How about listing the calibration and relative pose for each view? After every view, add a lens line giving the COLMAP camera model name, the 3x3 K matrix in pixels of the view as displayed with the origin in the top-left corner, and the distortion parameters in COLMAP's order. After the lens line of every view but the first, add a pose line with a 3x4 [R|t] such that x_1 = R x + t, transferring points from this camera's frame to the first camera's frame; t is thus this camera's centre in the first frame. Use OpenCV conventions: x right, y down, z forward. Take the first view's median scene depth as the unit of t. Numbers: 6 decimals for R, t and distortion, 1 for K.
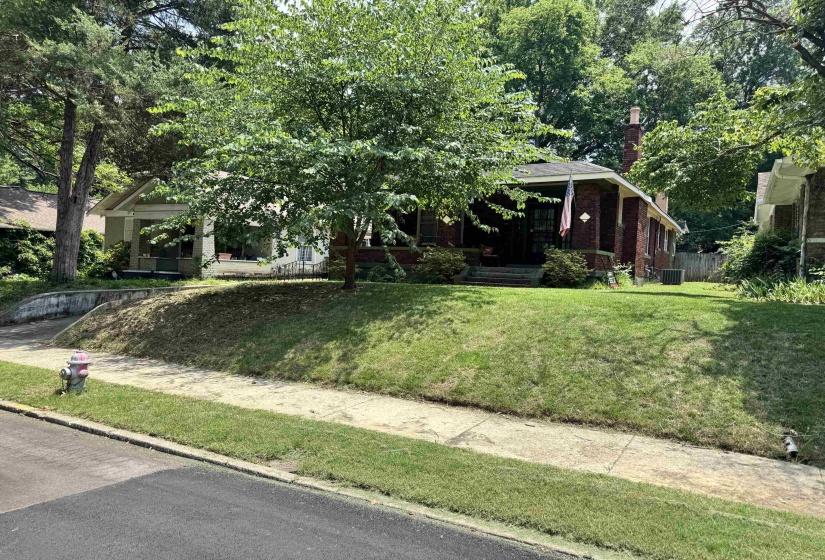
lens RADIAL K [[563.4, 0, 412.5], [0, 563.4, 280.0], [0, 0, 1]] dist [0.001840, 0.000947]
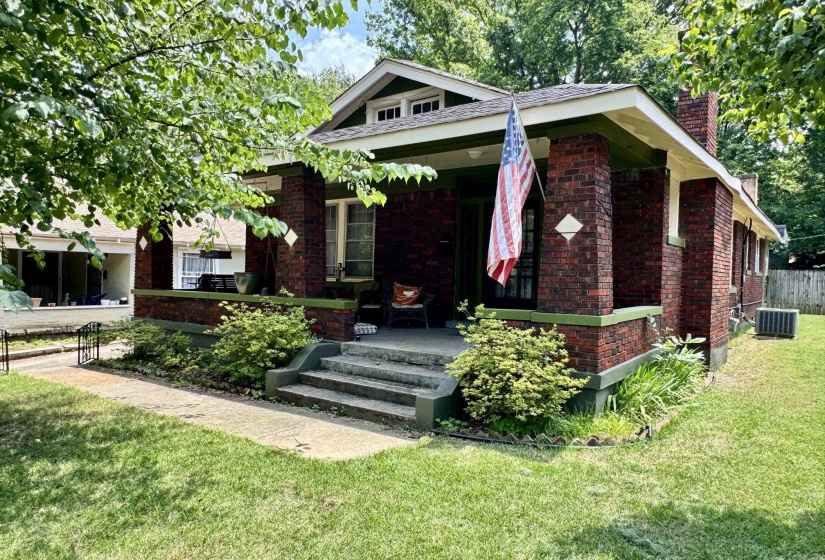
lens RADIAL K [[563.4, 0, 412.5], [0, 563.4, 280.0], [0, 0, 1]] dist [0.001840, 0.000947]
pose [[0.994389, -0.019338, -0.103998, 0.205179], [0.017422, 0.999662, -0.019296, -0.060250], [0.104336, 0.017376, 0.994390, 0.525840]]
